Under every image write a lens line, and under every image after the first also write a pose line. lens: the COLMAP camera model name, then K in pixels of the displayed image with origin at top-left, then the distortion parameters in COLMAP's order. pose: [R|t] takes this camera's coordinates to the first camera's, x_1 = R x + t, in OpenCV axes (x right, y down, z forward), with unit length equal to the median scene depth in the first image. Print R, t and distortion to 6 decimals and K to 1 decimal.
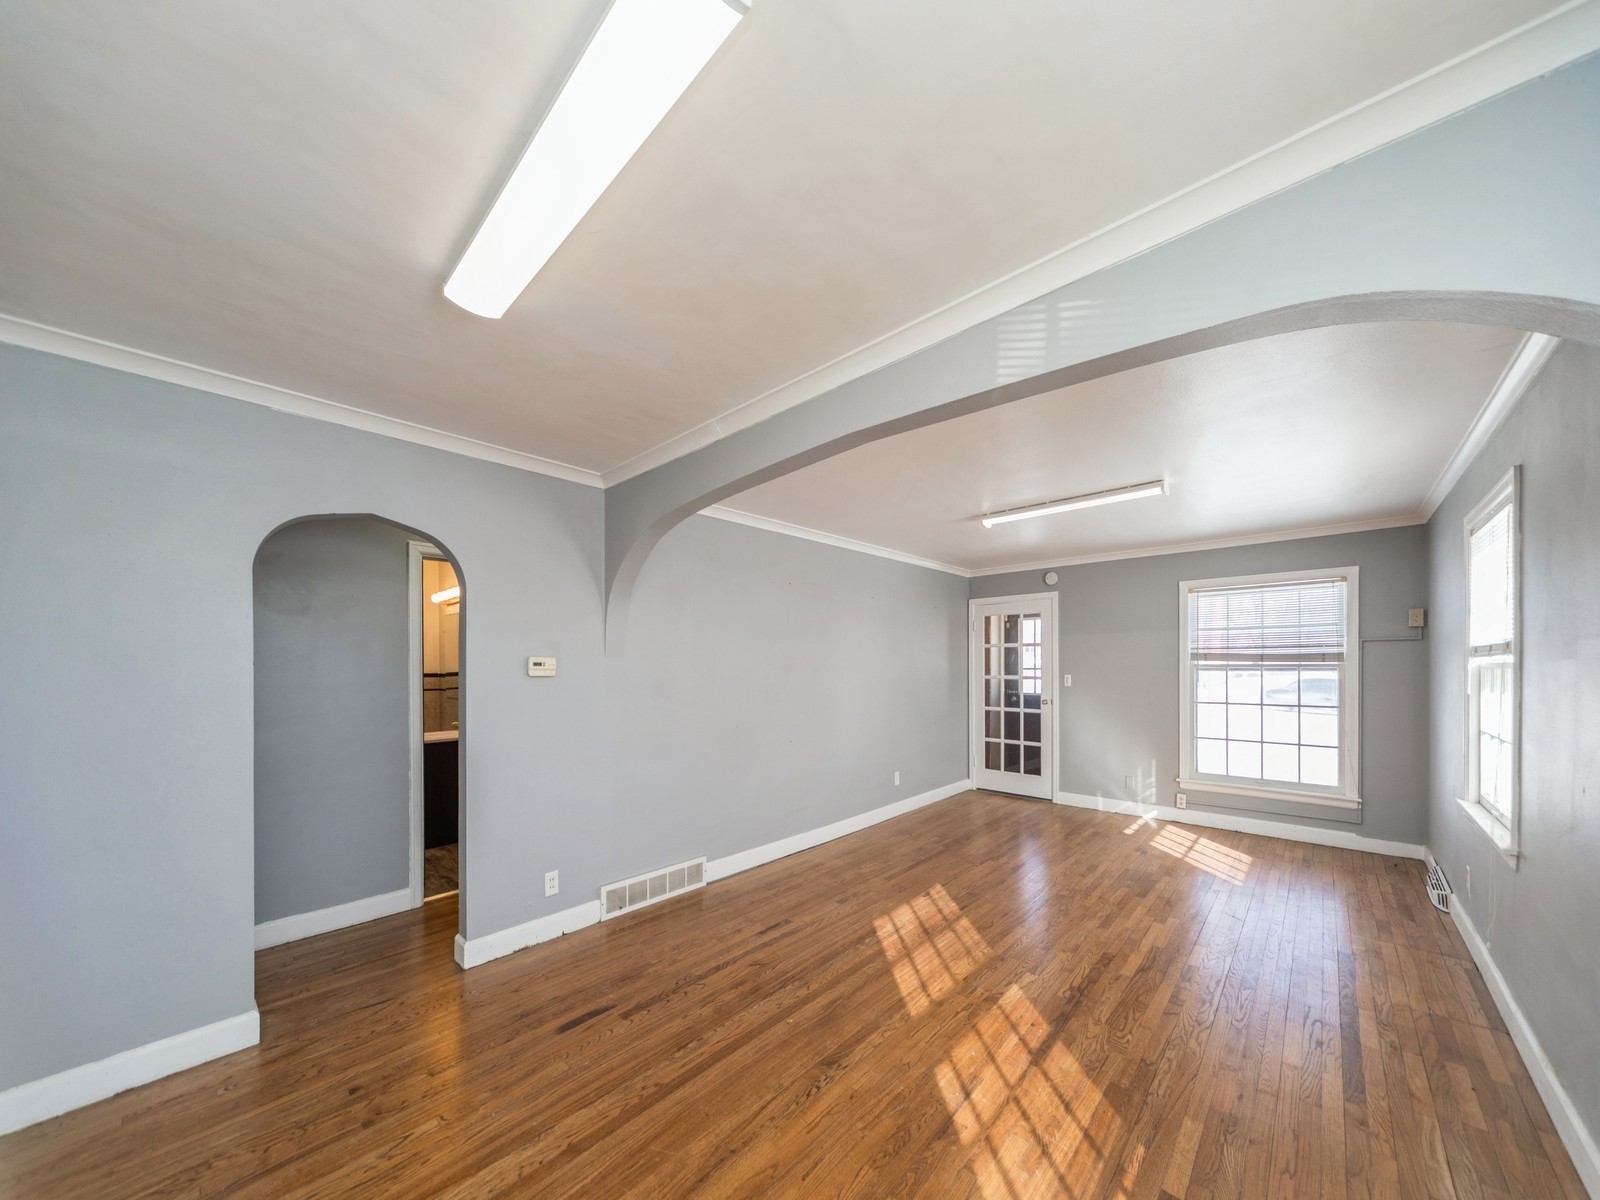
lens RADIAL K [[556.5, 0, 802.4], [0, 556.5, 618.9], [0, 0, 1]] dist [0.000548, 0.000246]
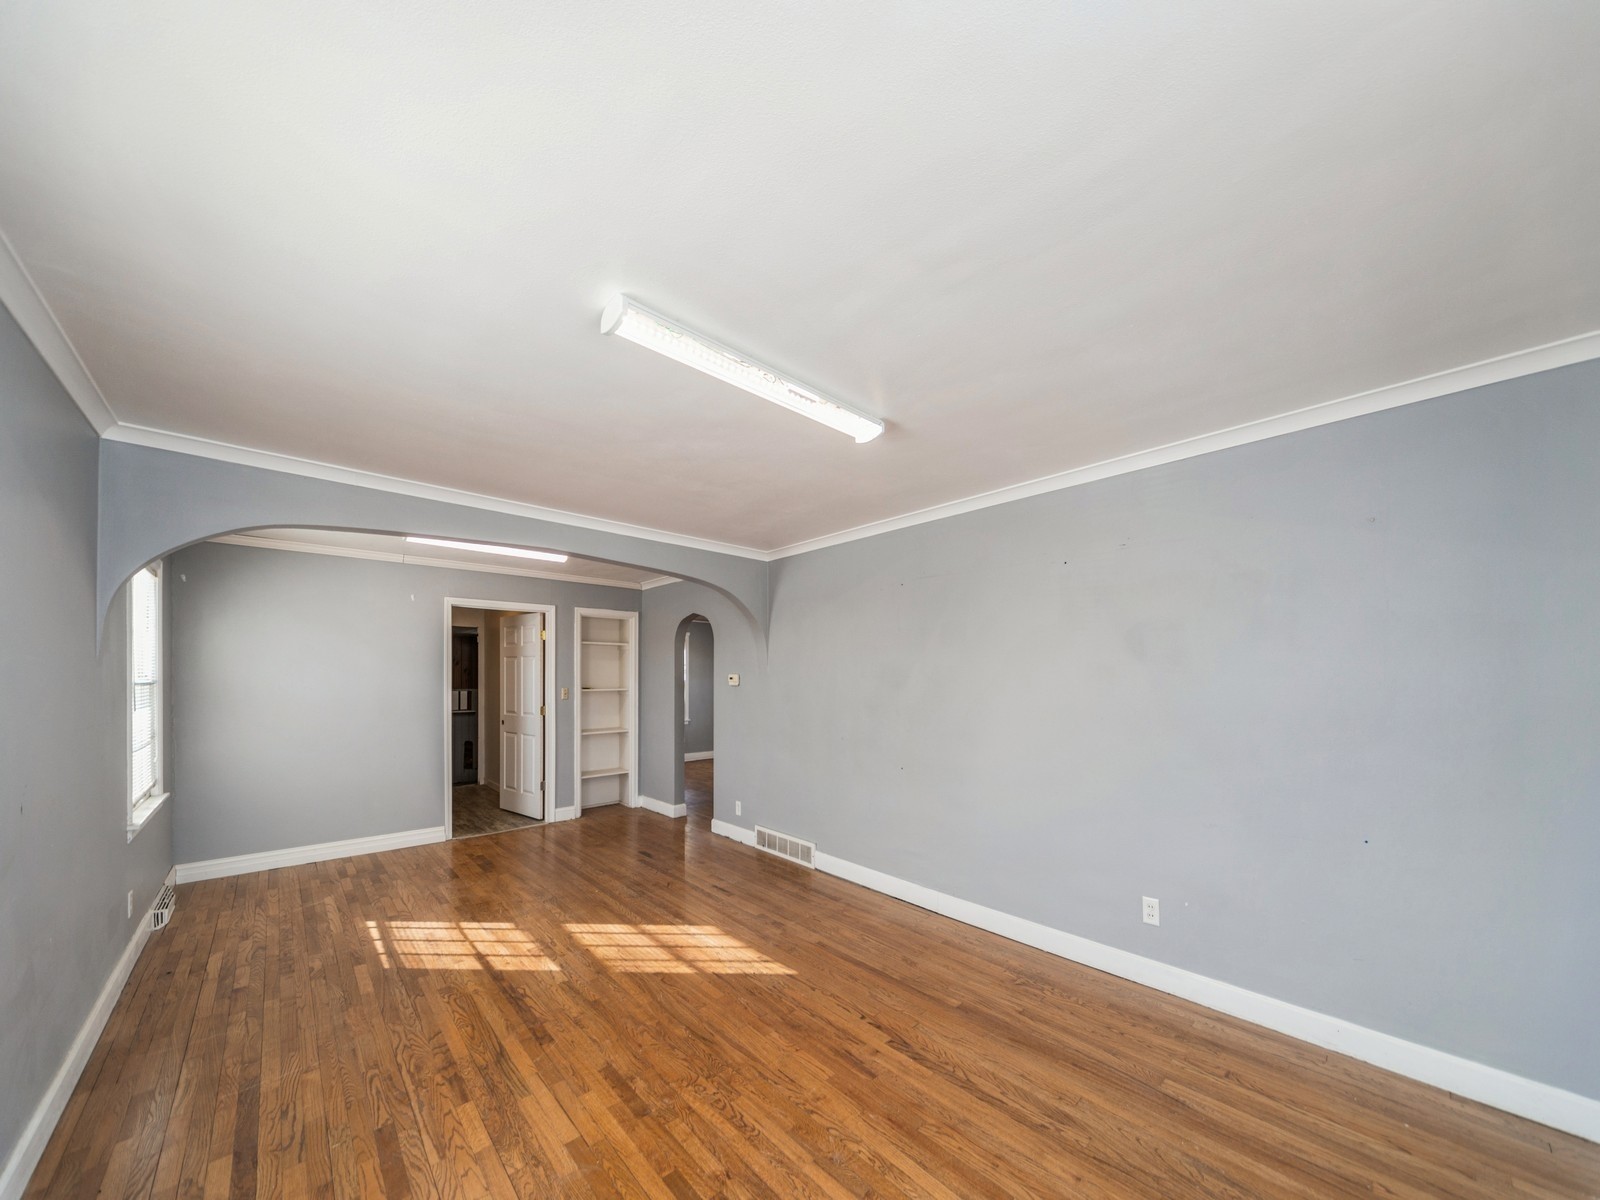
lens RADIAL K [[556.5, 0, 802.4], [0, 556.5, 618.9], [0, 0, 1]] dist [0.000548, 0.000246]
pose [[-0.066539, -0.103740, -0.992376, 1.482009], [0.083787, 0.990487, -0.109160, 0.126599], [0.994260, -0.090411, -0.057214, 1.569323]]
